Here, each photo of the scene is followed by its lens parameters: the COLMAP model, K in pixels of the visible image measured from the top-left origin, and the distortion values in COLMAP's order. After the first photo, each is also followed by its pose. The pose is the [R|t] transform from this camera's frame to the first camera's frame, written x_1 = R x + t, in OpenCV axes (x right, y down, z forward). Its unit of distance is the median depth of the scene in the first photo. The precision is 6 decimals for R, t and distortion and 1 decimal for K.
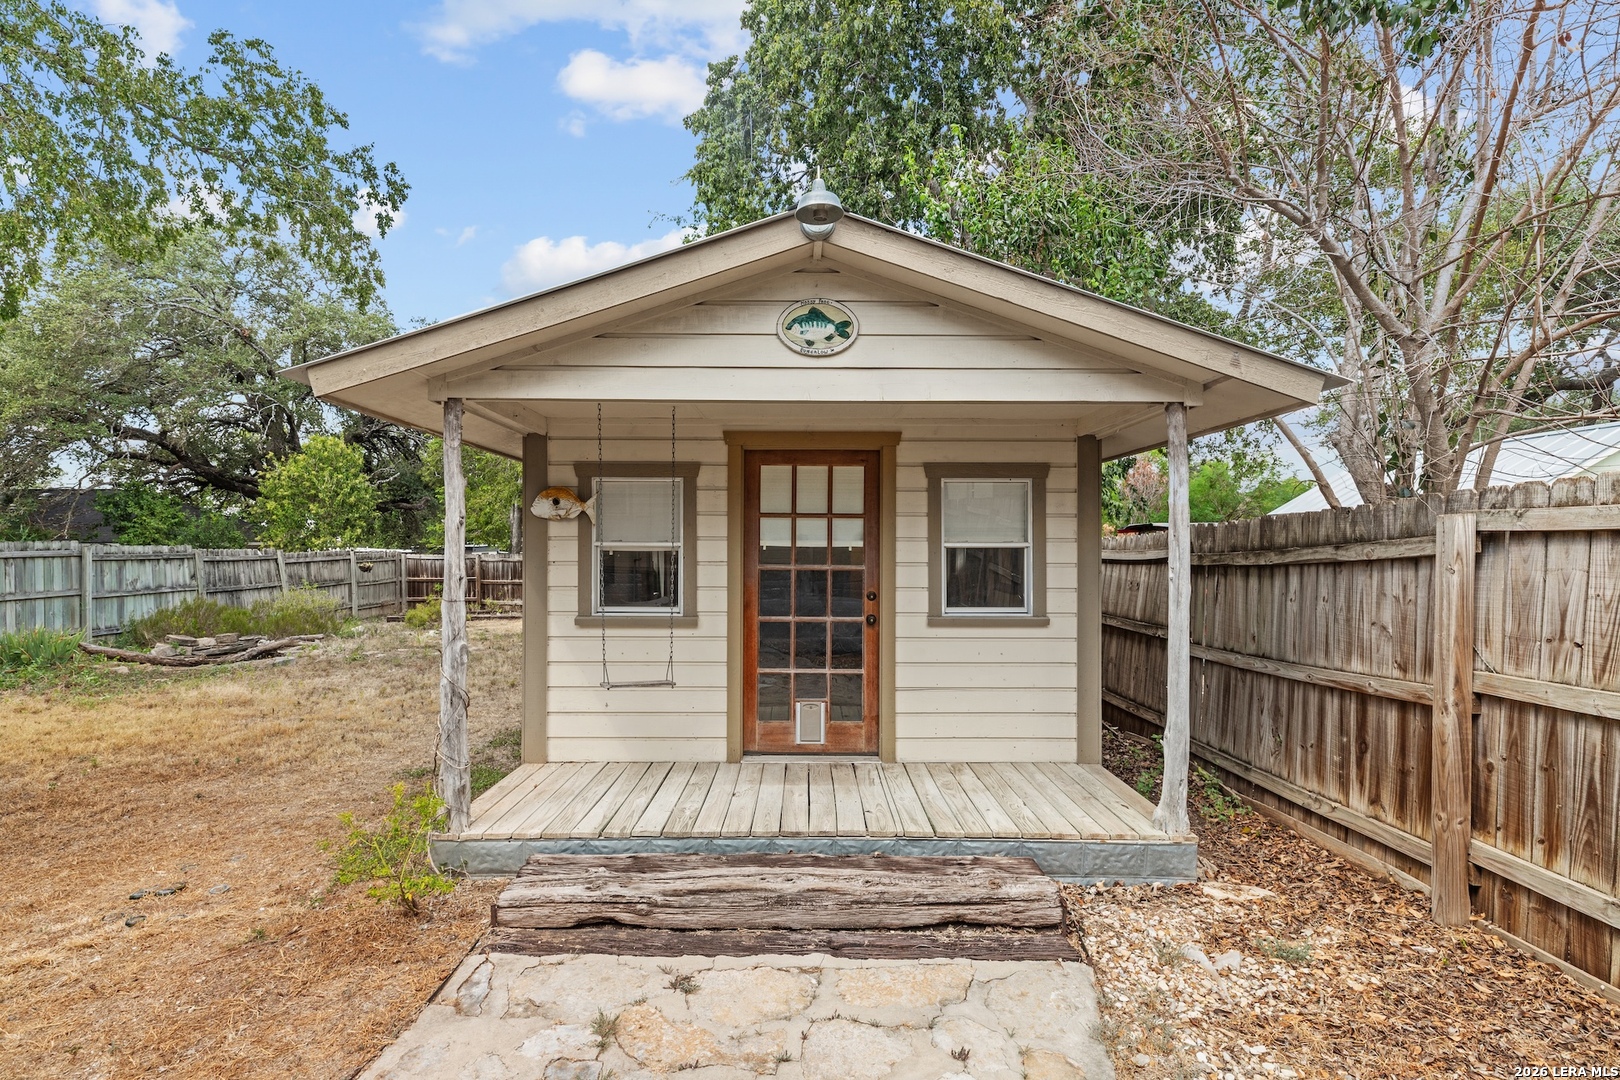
lens RADIAL K [[747.2, 0, 809.2], [0, 747.2, 545.1], [0, 0, 1]] dist [0.007301, -0.000044]
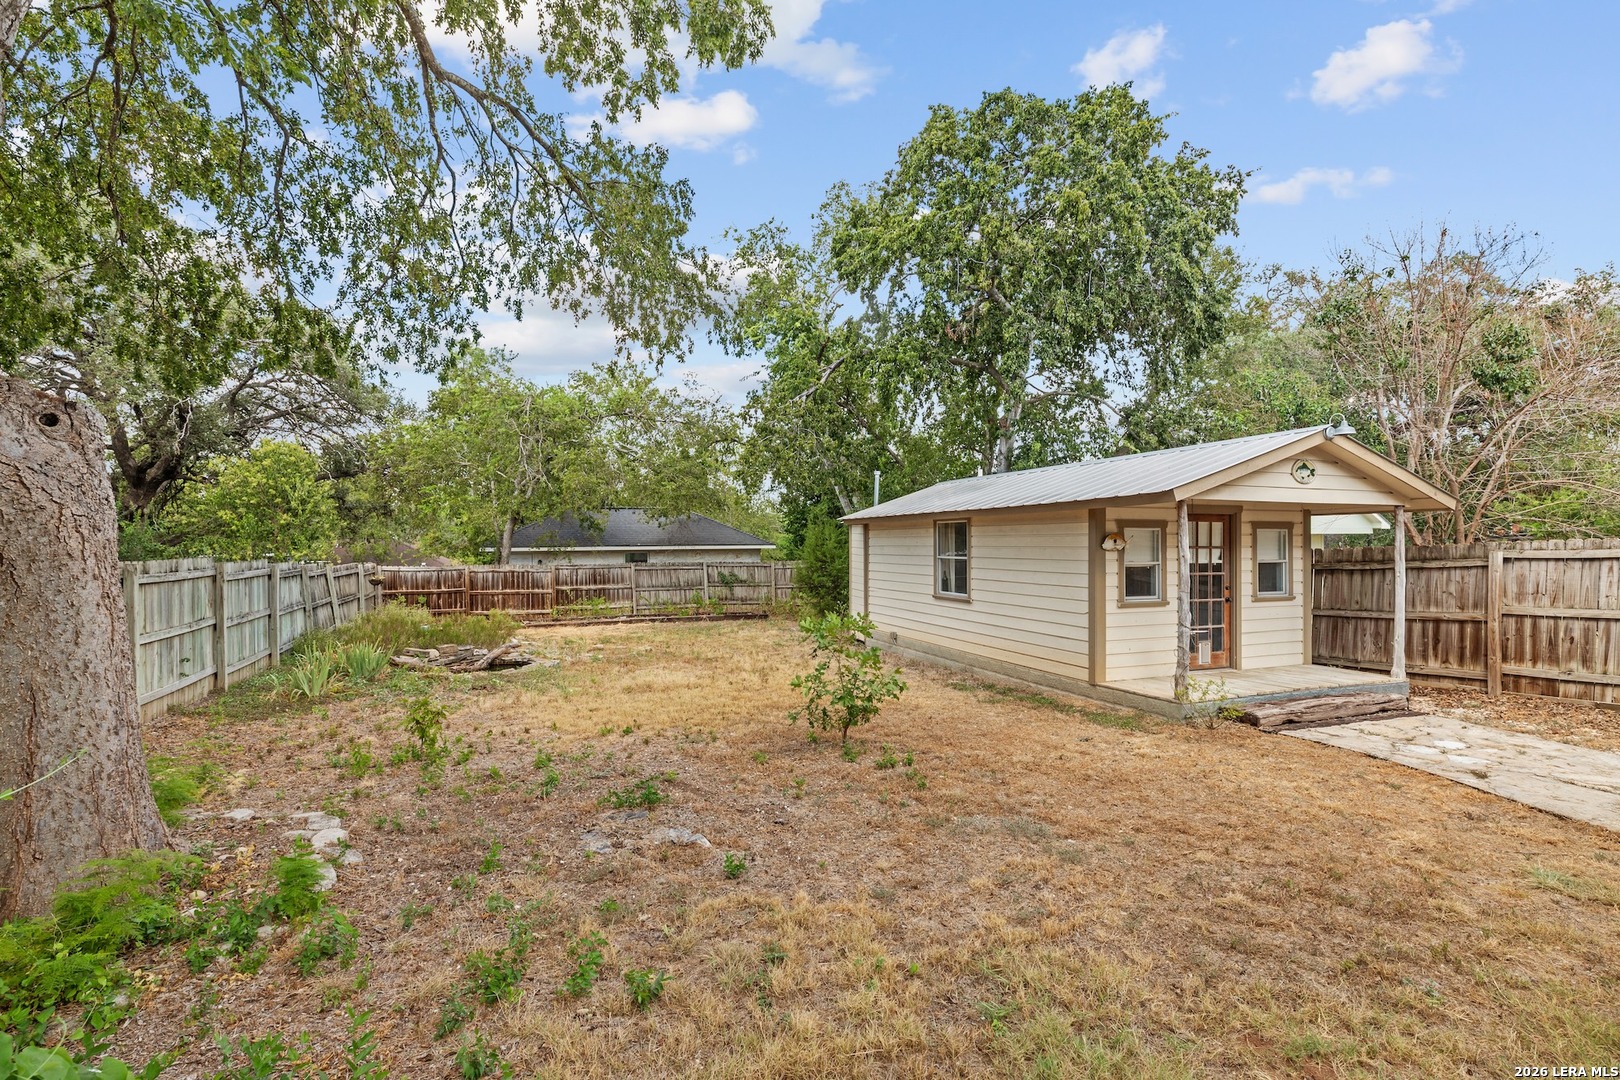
lens RADIAL K [[747.2, 0, 817.6], [0, 747.2, 545.5], [0, 0, 1]] dist [0.007301, -0.000044]
pose [[0.928669, -0.005070, 0.370874, -1.696459], [0.005633, 0.999984, -0.000435, -0.050104], [-0.370866, 0.002493, 0.928683, -0.453780]]
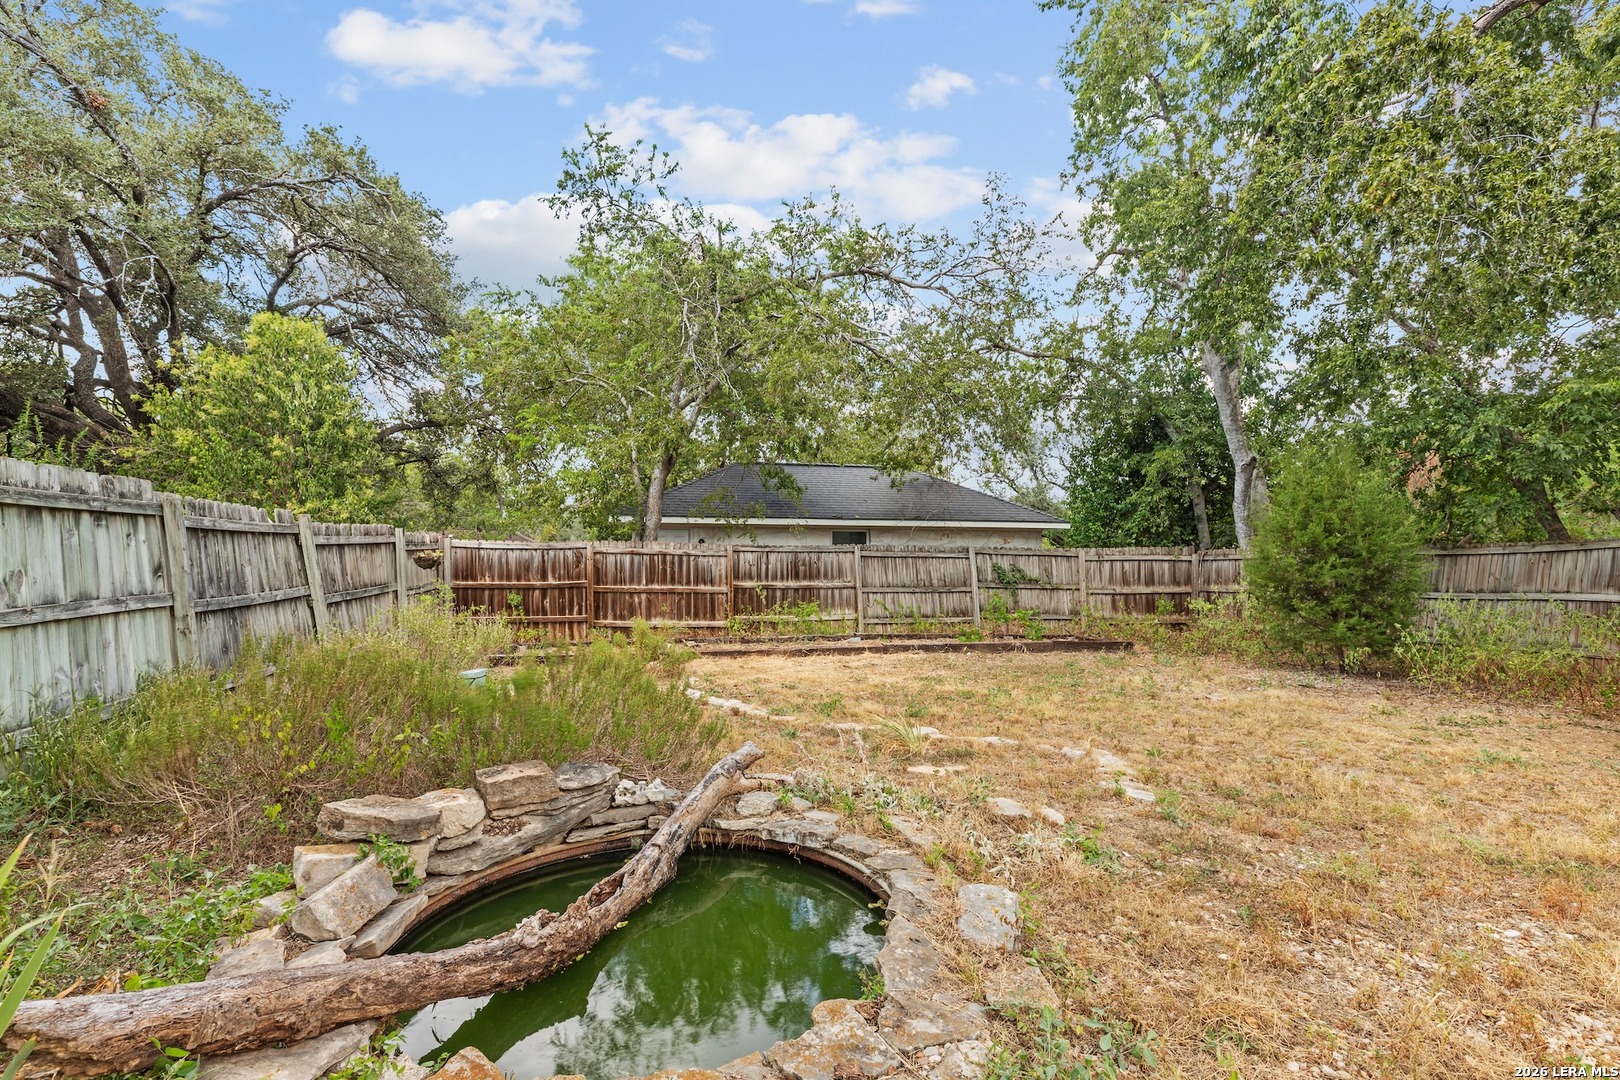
lens RADIAL K [[747.2, 0, 827.3], [0, 747.2, 571.5], [0, 0, 1]] dist [0.007301, -0.000044]
pose [[0.968523, 0.005171, 0.248872, -1.831634], [-0.010614, 0.999733, 0.020531, 0.098170], [-0.248699, -0.022526, 0.968319, 1.760920]]
